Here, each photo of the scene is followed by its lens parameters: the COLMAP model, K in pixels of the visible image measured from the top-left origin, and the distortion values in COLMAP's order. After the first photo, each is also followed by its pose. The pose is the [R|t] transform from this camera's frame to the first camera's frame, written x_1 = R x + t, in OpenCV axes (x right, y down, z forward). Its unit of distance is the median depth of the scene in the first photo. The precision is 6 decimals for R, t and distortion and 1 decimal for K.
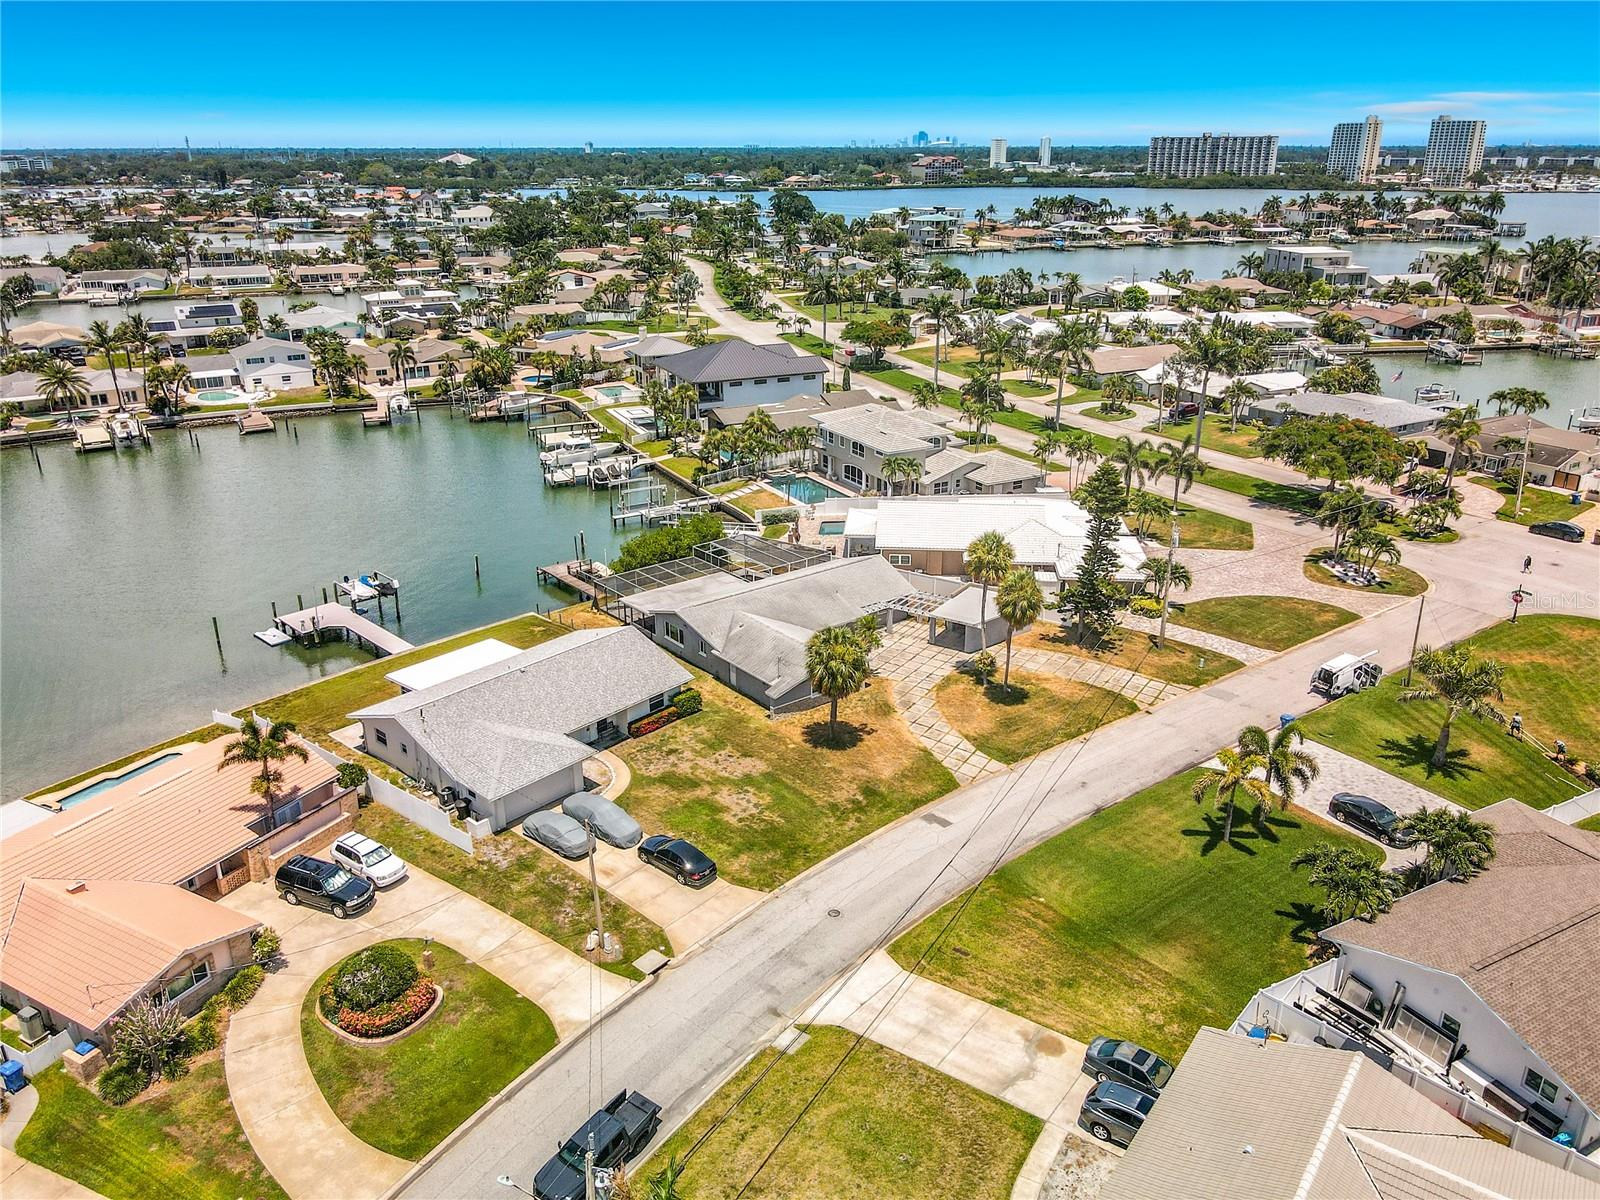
lens RADIAL K [[1197.1, 0, 800.0], [0, 1197.1, 600.0], [0, 0, 1]] dist [0.007261, 0.012988]
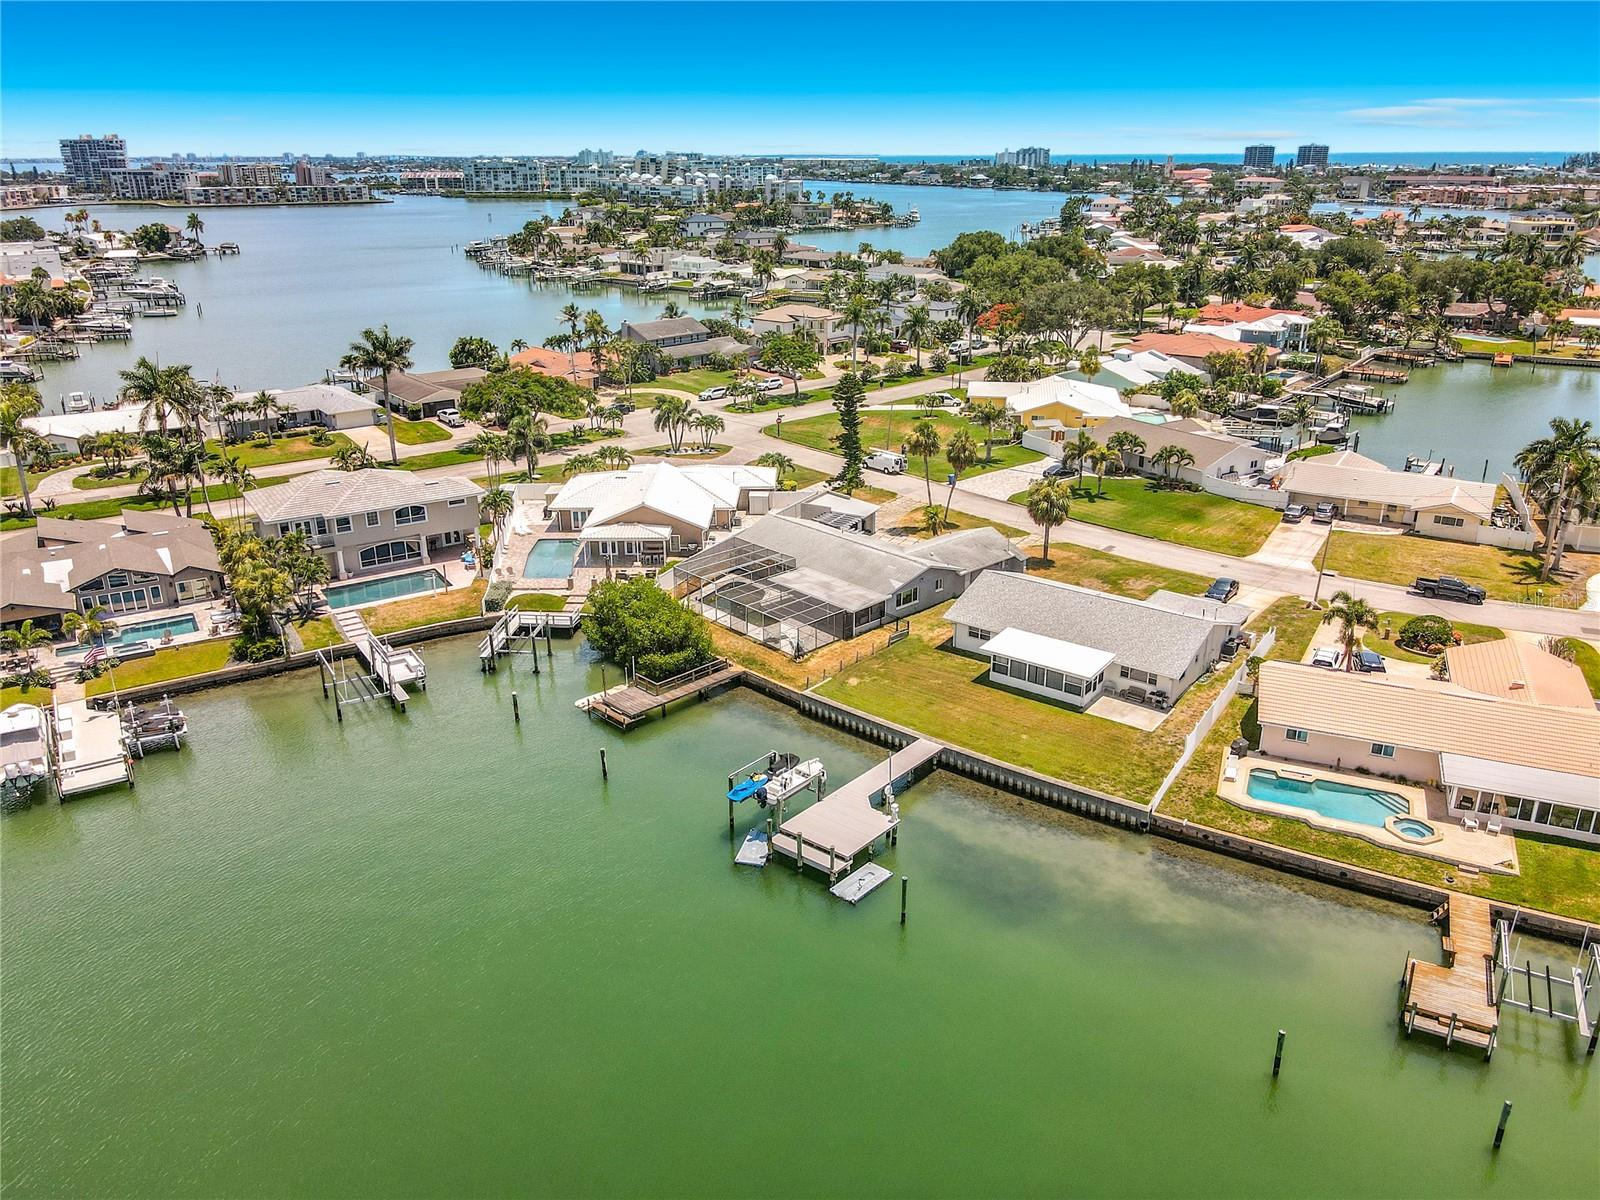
lens RADIAL K [[1180.1, 0, 807.6], [0, 1180.1, 600.6], [0, 0, 1]] dist [0.004396, 0.013291]
pose [[-0.085538, -0.354372, 0.931184, -0.534833], [0.360988, 0.860085, 0.360474, -0.189230], [-0.928639, 0.366981, 0.054354, 0.496916]]
